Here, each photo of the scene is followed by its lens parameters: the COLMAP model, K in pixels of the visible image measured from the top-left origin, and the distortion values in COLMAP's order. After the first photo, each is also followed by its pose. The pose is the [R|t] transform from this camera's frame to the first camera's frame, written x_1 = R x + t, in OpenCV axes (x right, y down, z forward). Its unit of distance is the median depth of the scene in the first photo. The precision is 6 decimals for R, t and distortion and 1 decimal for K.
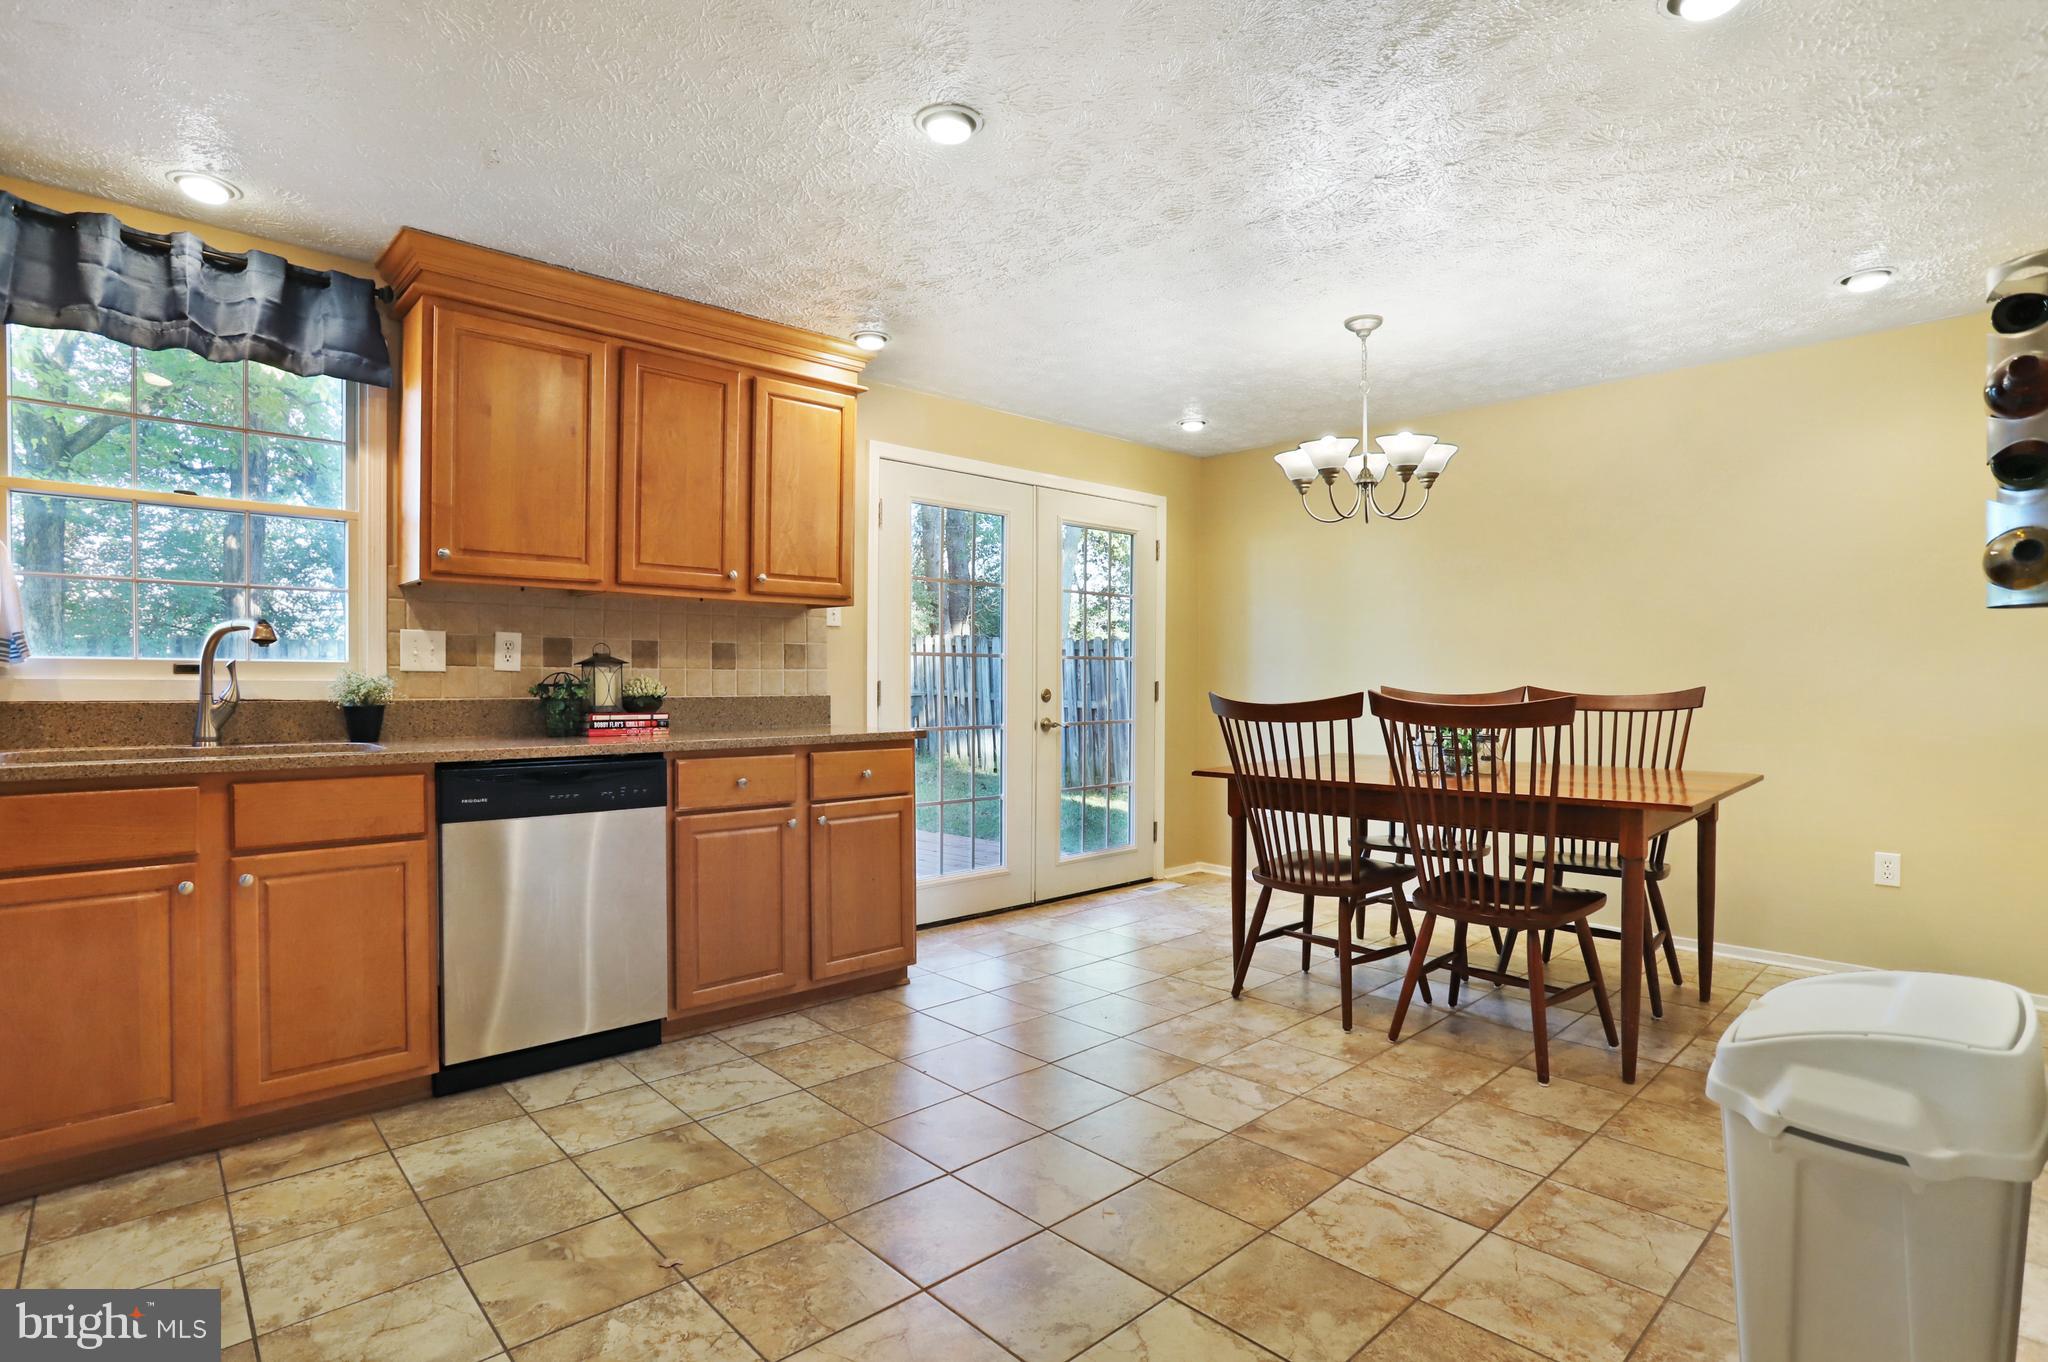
lens RADIAL K [[1014.8, 0, 1031.3], [0, 1014.8, 677.8], [0, 0, 1]] dist [-0.049109, 0.015268]
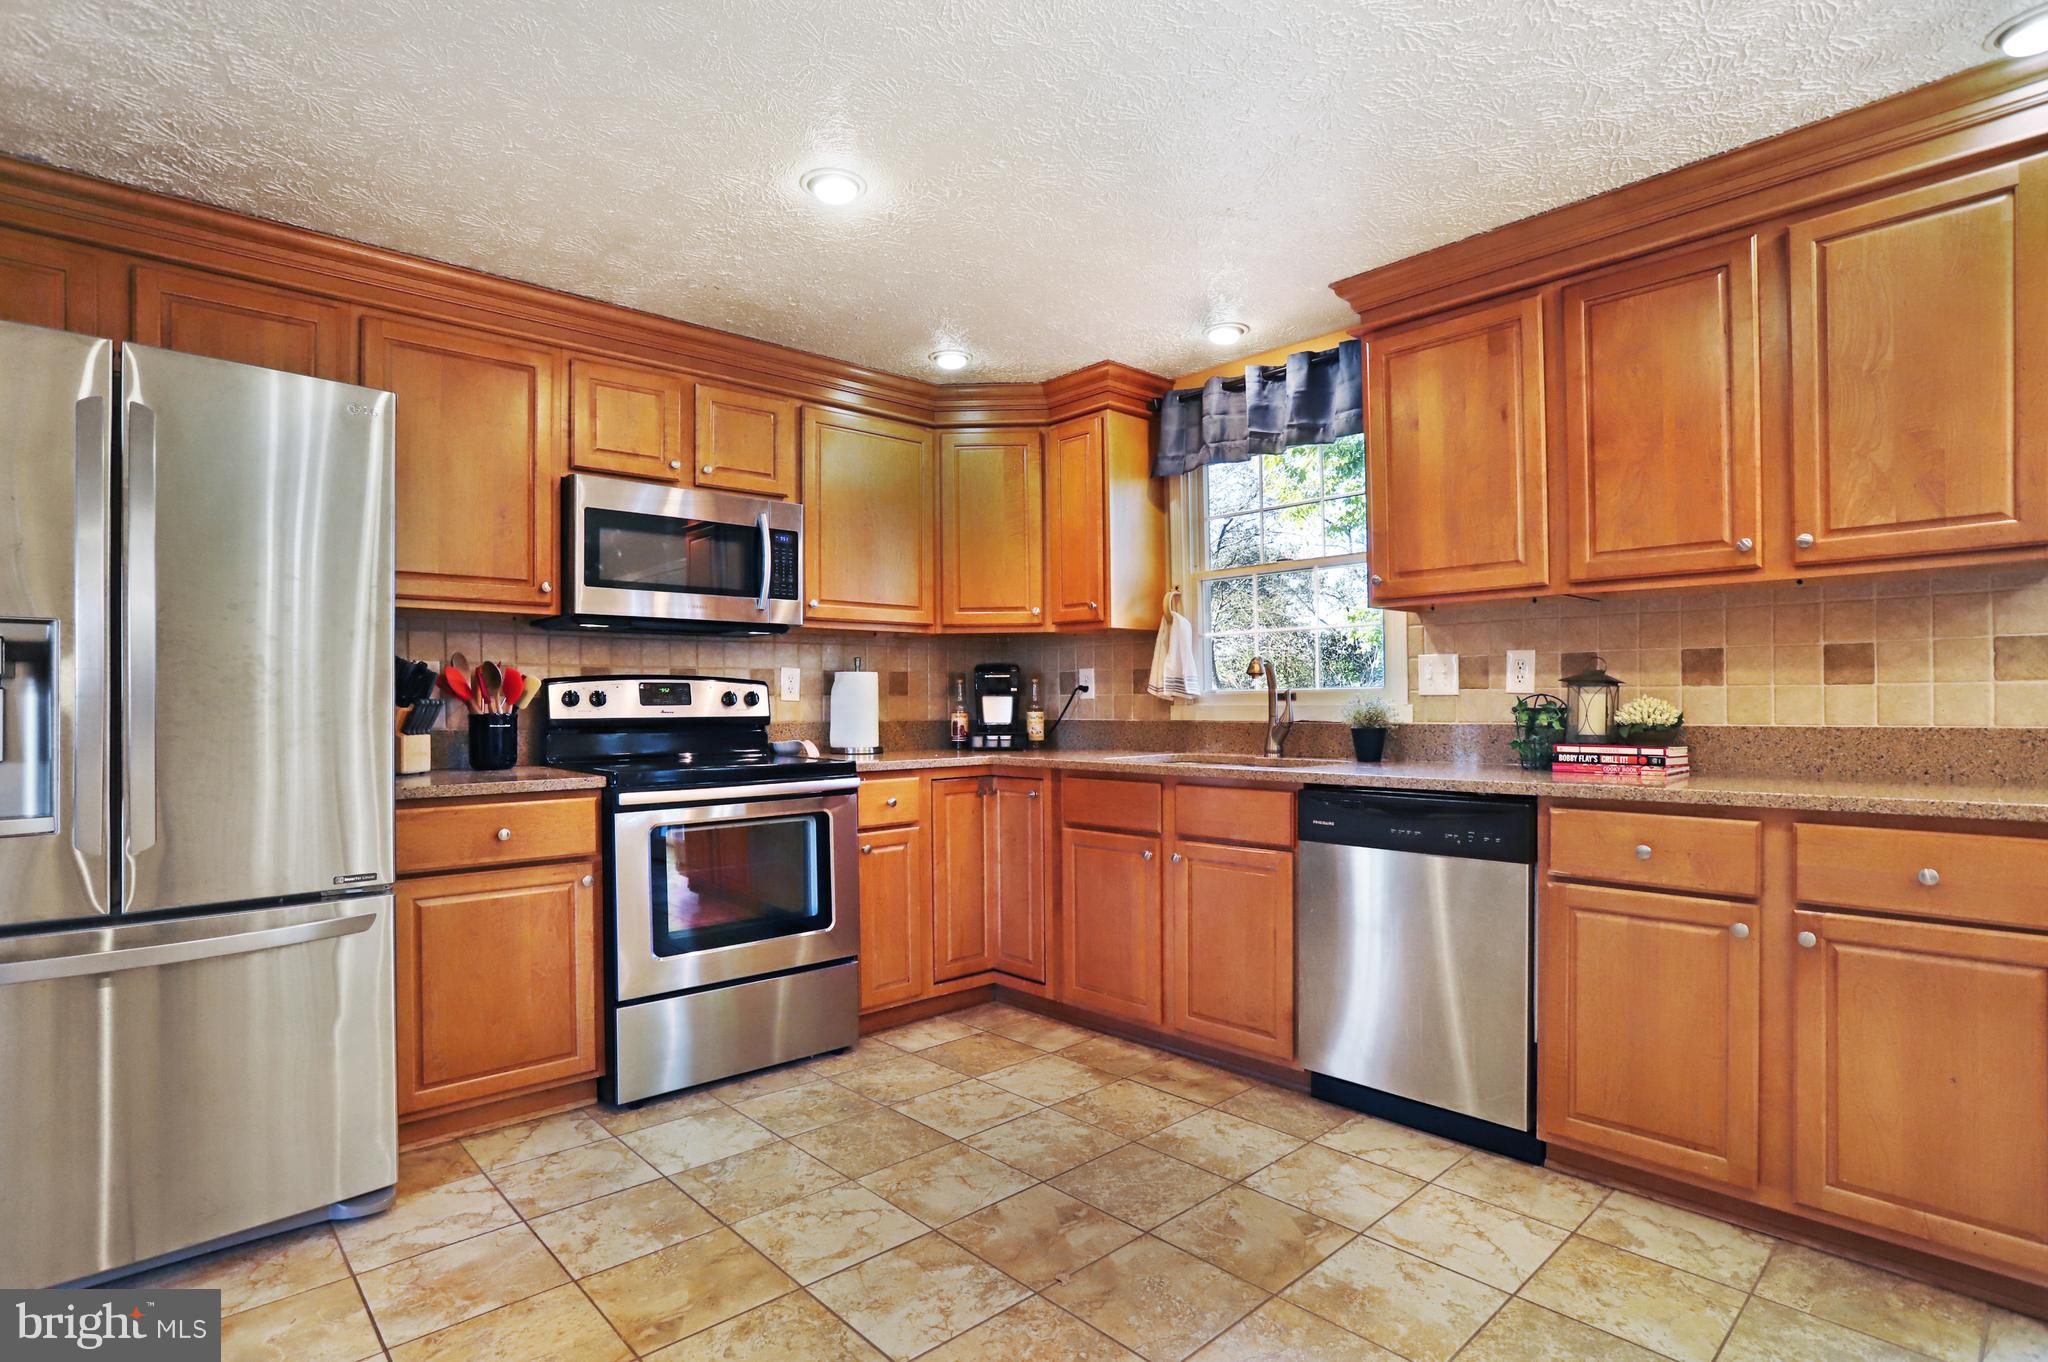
lens RADIAL K [[1014.8, 0, 1025.2], [0, 1014.8, 699.0], [0, 0, 1]] dist [-0.049109, 0.015268]
pose [[-0.010434, -0.006789, -0.999923, 0.448152], [0.008722, 0.999938, -0.006881, 0.000705], [0.999908, -0.008793, -0.010374, 0.655559]]
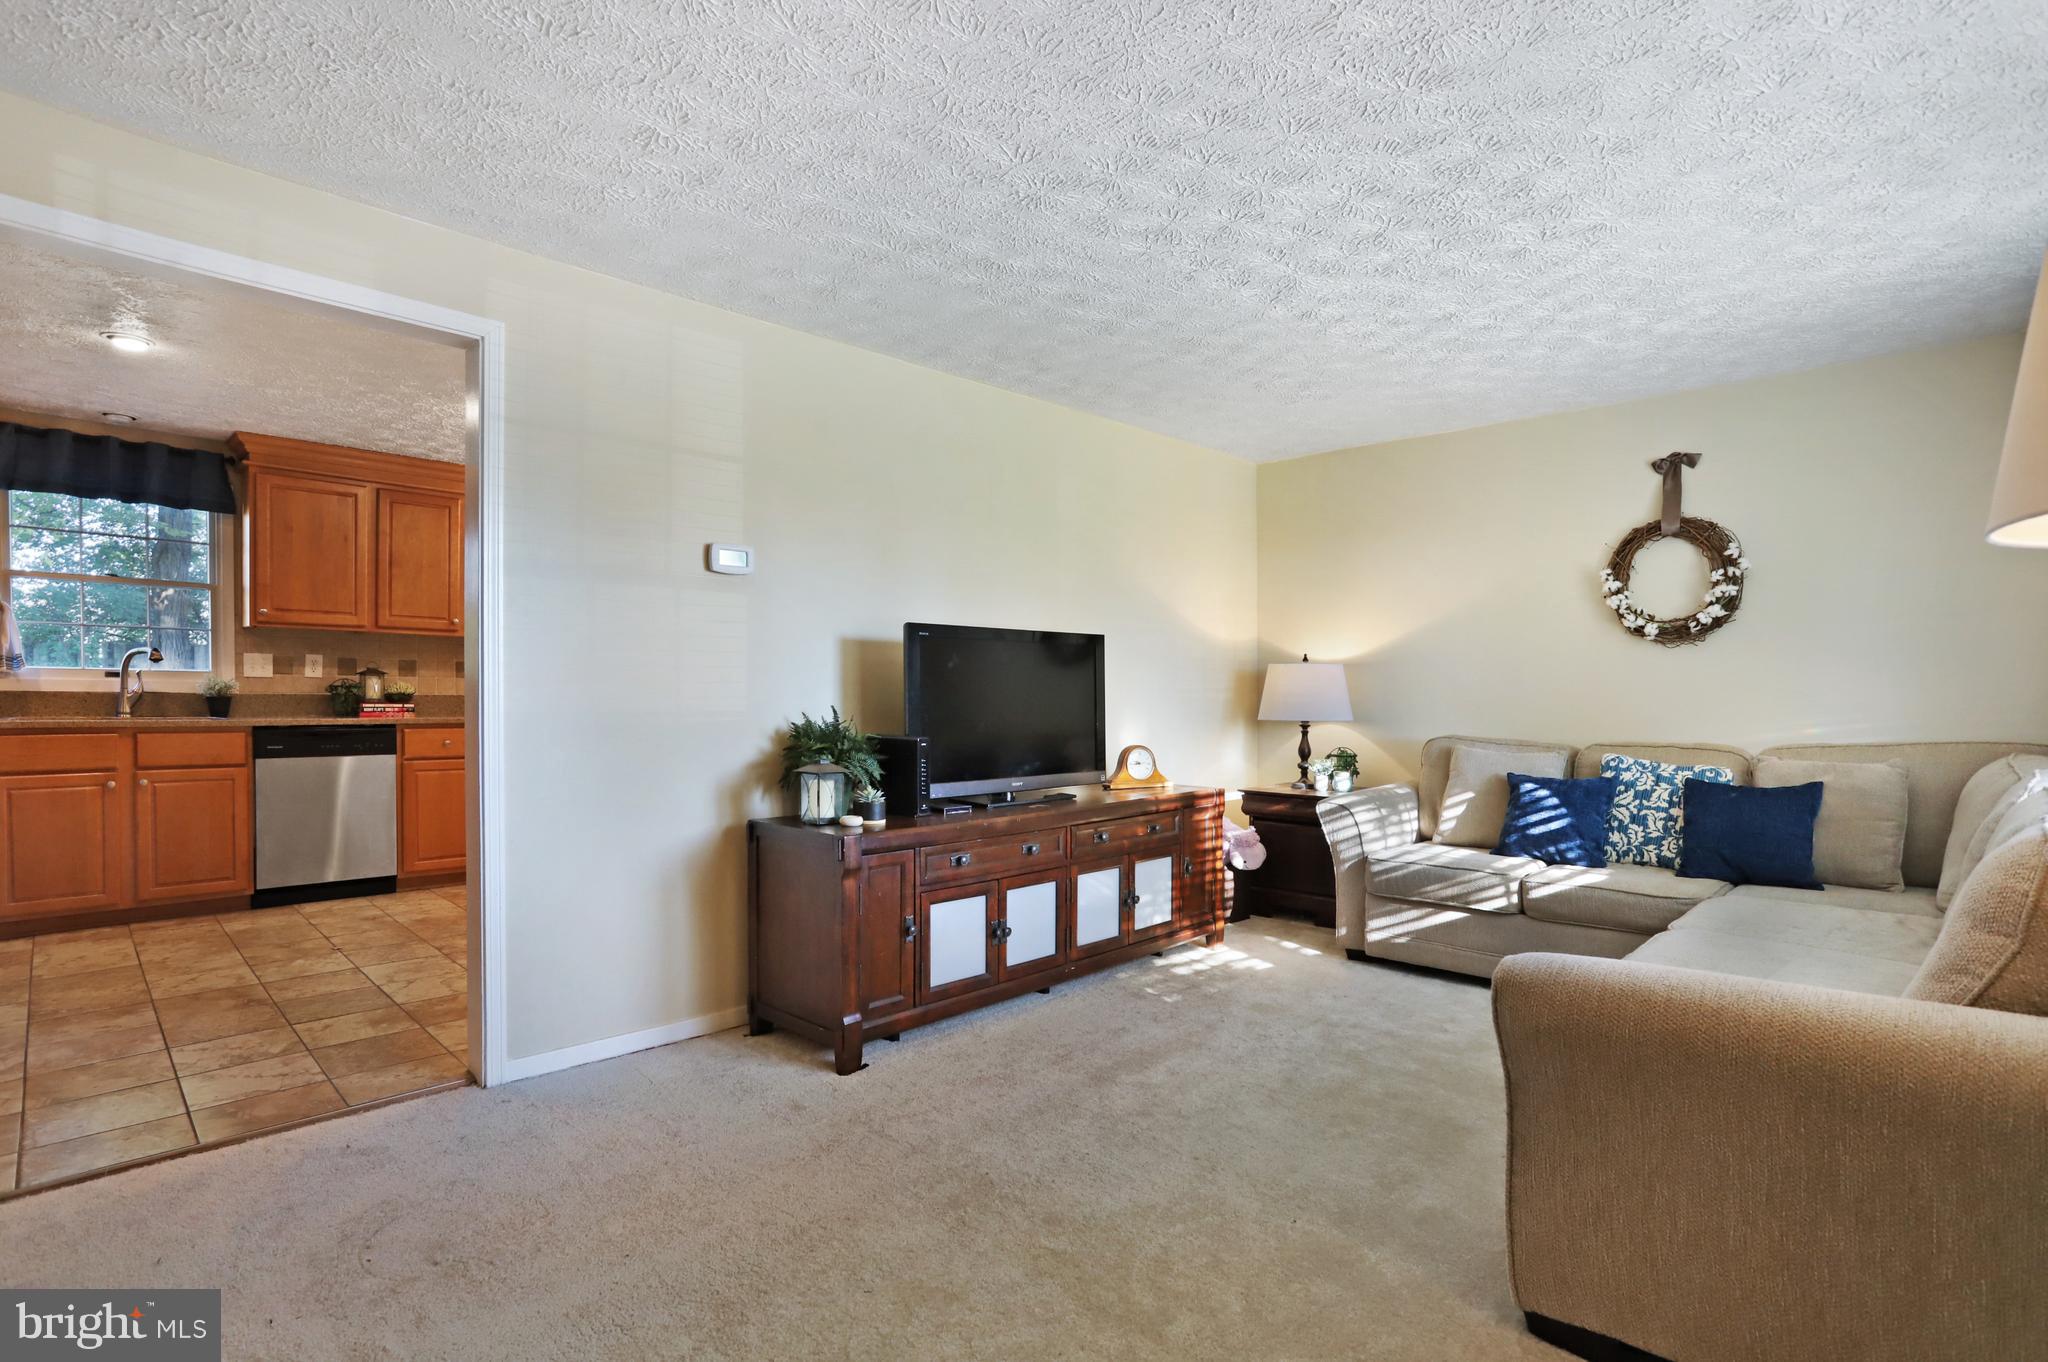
lens RADIAL K [[1014.8, 0, 1065.4], [0, 1014.8, 705.3], [0, 0, 1]] dist [-0.049109, 0.015268]
pose [[0.998295, 0.008640, 0.057735, 0.751805], [-0.009507, 0.999846, 0.014760, 0.003920], [-0.057598, -0.015284, 0.998223, -0.860708]]
